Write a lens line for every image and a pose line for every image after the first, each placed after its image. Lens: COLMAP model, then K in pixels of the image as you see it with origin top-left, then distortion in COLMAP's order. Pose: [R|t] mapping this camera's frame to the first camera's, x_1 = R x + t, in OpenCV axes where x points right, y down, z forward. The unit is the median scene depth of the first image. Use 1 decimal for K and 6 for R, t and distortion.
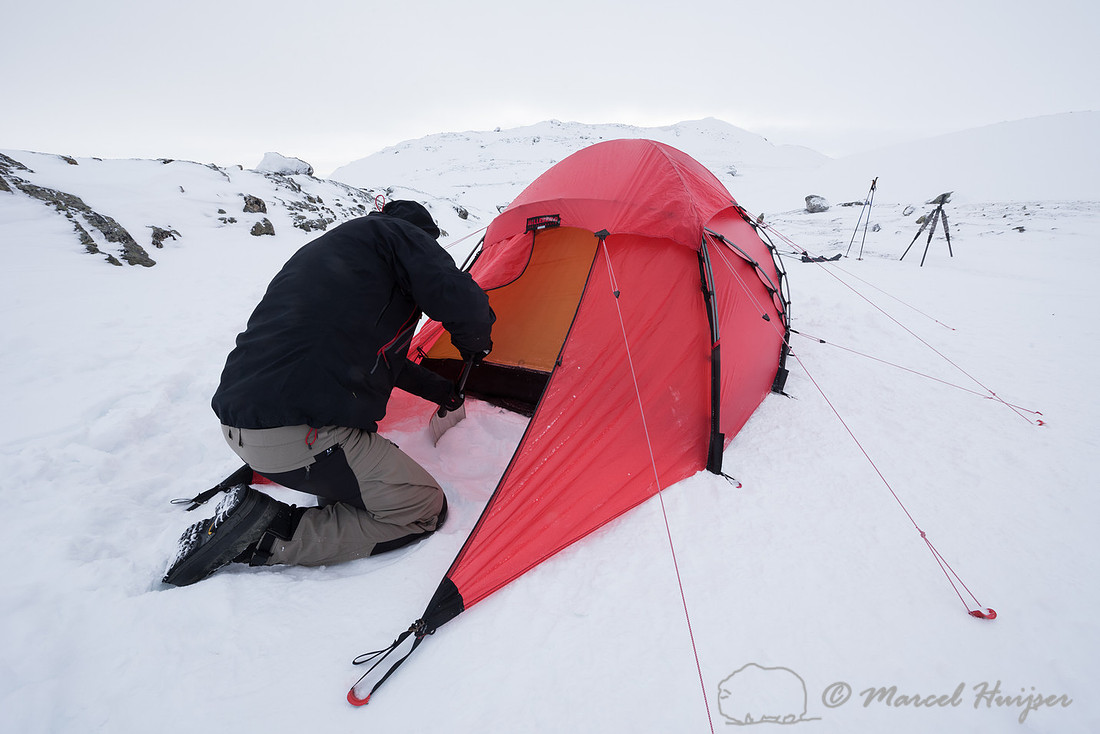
lens RADIAL K [[441.2, 0, 551.8], [0, 441.2, 362.8], [0, 0, 1]] dist [-0.019035, -0.000883]
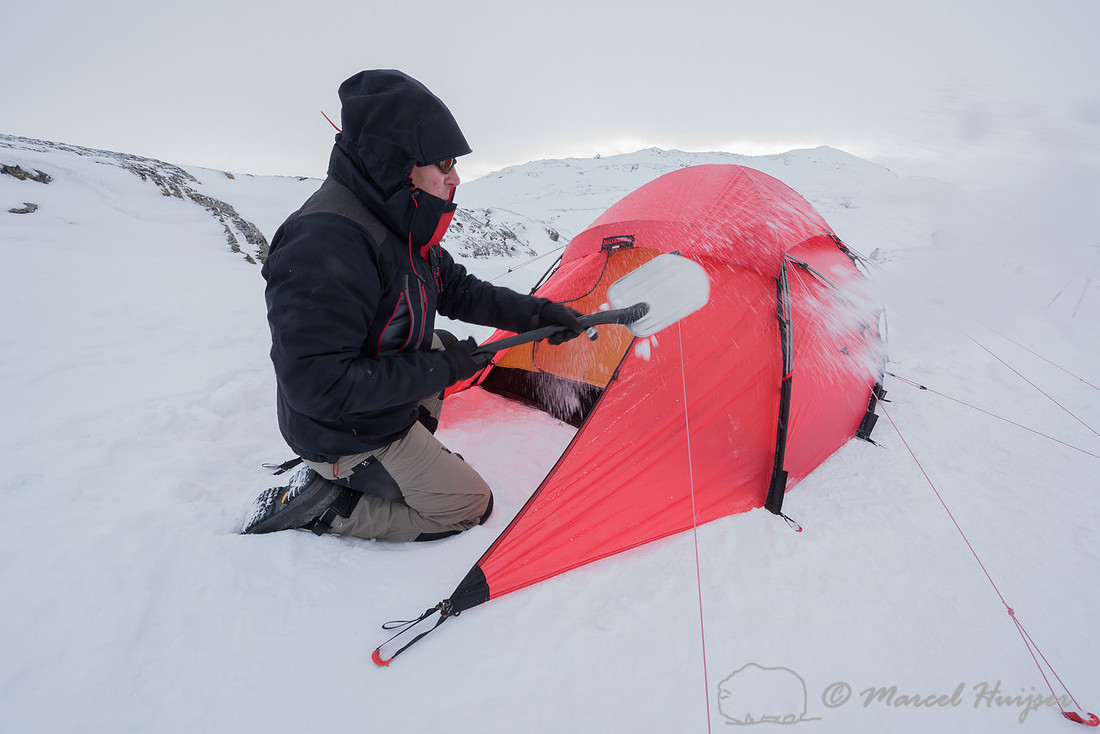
lens RADIAL K [[443.1, 0, 552.4], [0, 443.1, 364.6], [0, 0, 1]] dist [-0.013406, -0.003455]
pose [[0.979163, 0.090644, -0.181726, 0.044619], [-0.099588, 0.994196, -0.040690, 0.019879], [0.176983, 0.057940, 0.982507, -0.017574]]
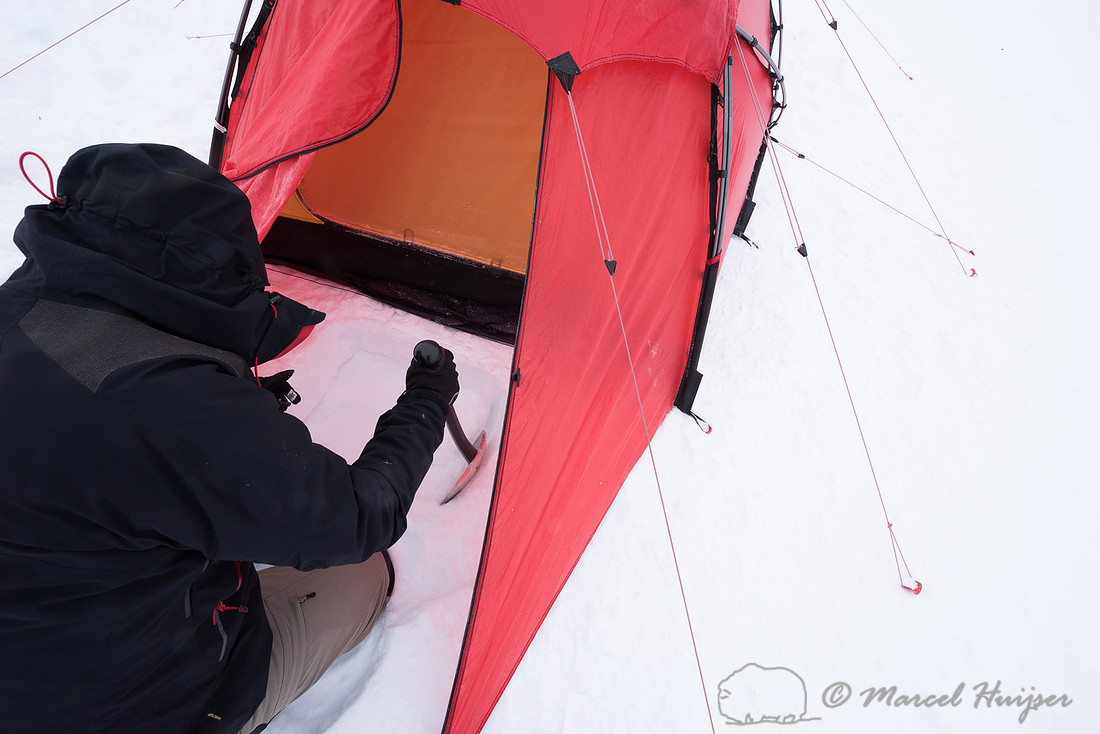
lens RADIAL K [[455.7, 0, 554.0], [0, 455.7, 365.9], [0, 0, 1]] dist [-0.019781, -0.000080]
pose [[0.958654, -0.158752, 0.236177, -0.061258], [-0.028684, 0.771801, 0.635216, -0.322886], [-0.283124, -0.615727, 0.735337, 0.389590]]
